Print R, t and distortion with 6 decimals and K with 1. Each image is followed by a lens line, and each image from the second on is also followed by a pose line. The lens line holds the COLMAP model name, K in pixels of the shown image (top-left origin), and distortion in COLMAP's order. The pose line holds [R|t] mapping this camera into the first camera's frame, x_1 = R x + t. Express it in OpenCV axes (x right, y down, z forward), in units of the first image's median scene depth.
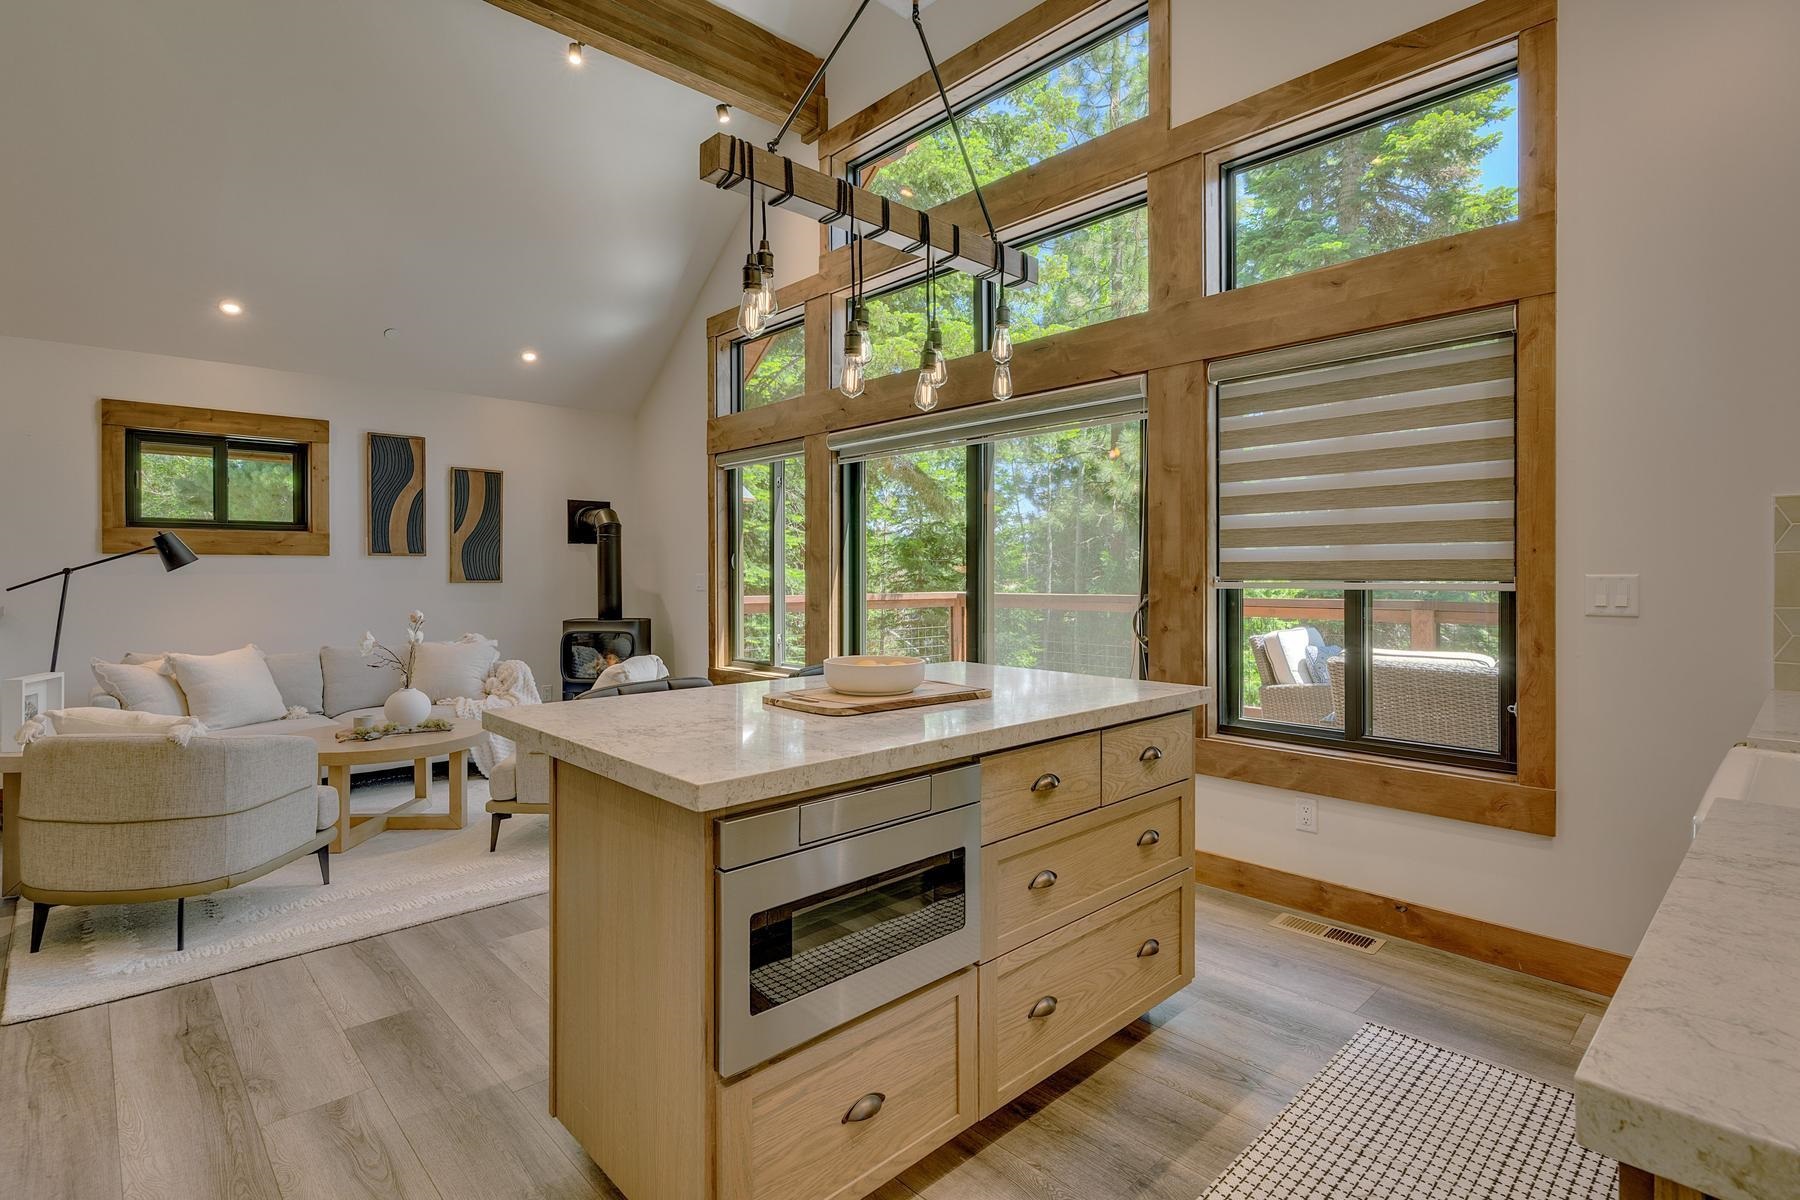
lens RADIAL K [[870.9, 0, 898.6], [0, 870.9, 581.6], [0, 0, 1]] dist [-0.000278, 0.000145]
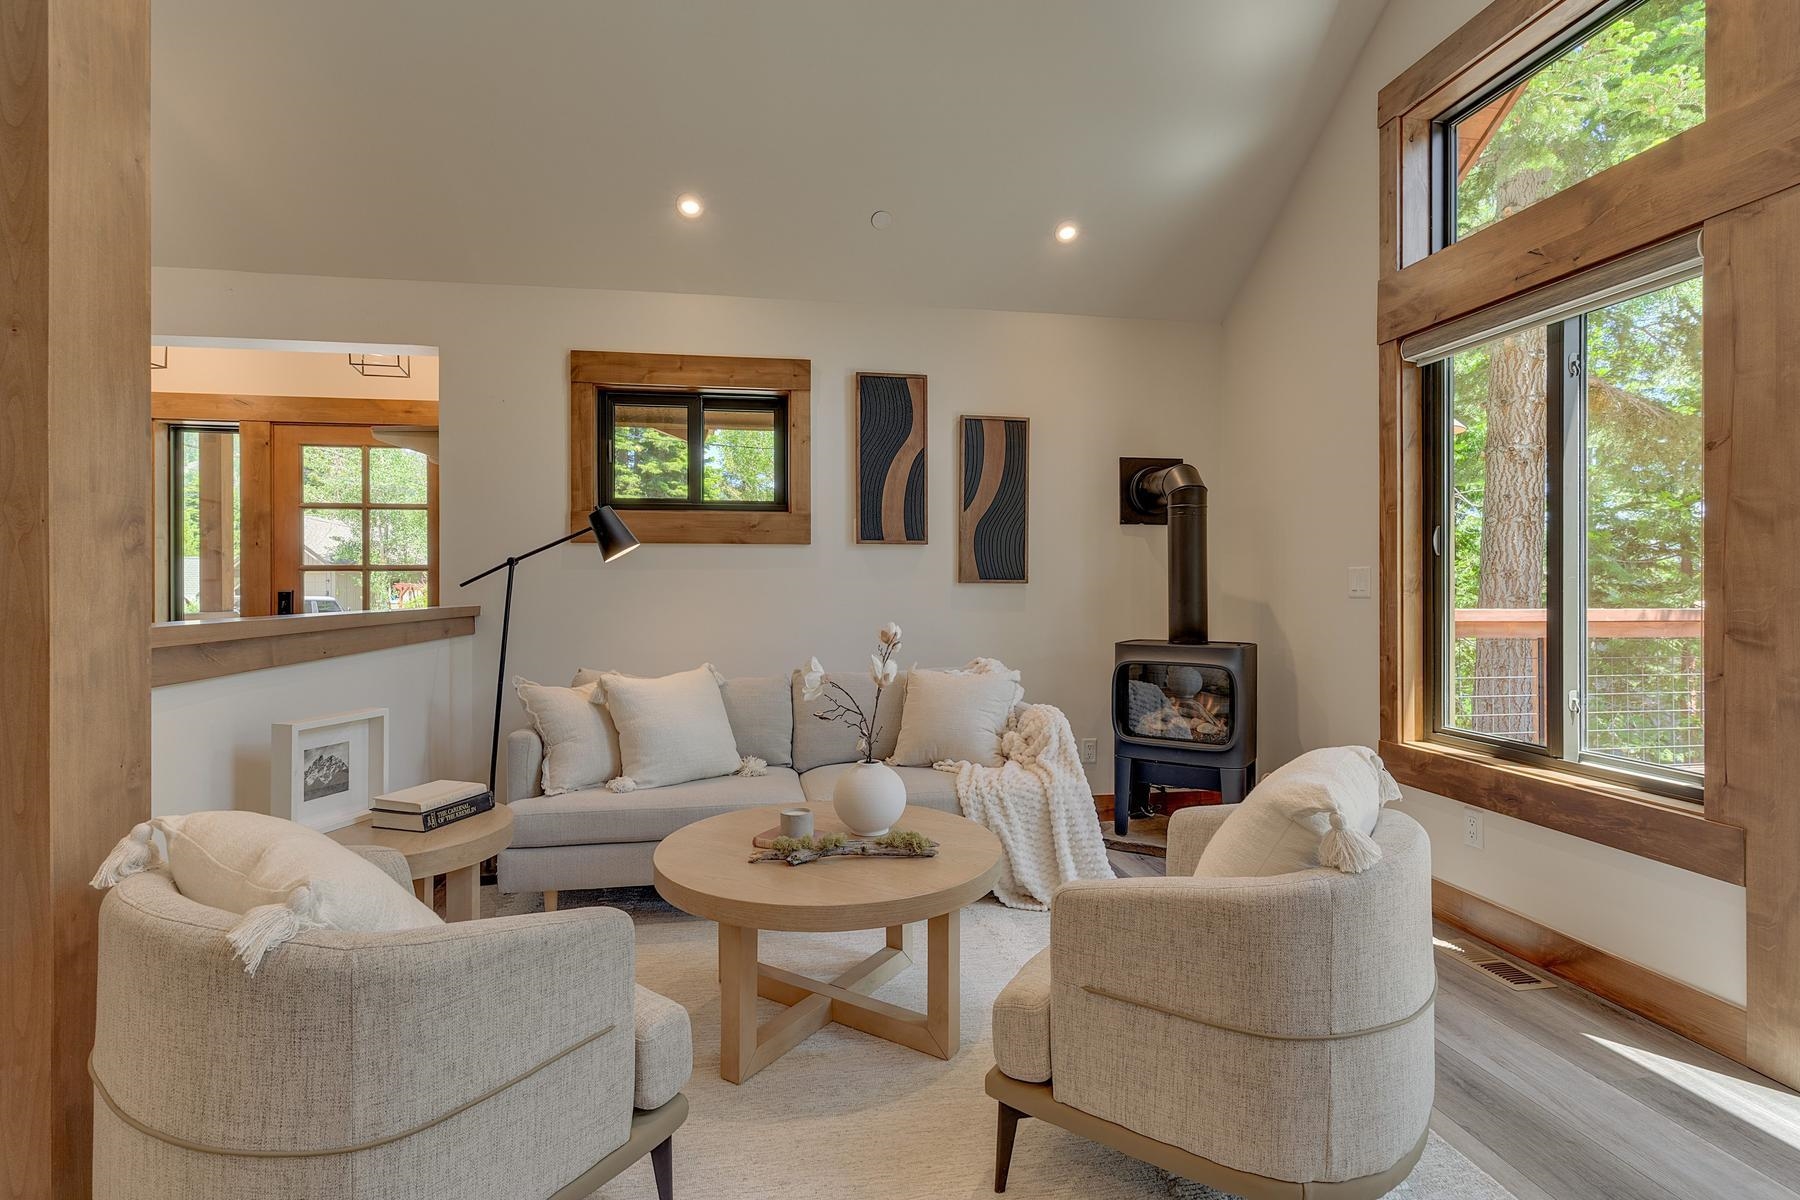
lens RADIAL K [[870.9, 0, 898.6], [0, 870.9, 581.6], [0, 0, 1]] dist [-0.000278, 0.000145]
pose [[0.837632, -0.002625, -0.546228, -0.187495], [-0.005964, 0.999885, -0.013949, 0.011038], [0.546202, 0.014942, 0.837520, 0.418417]]
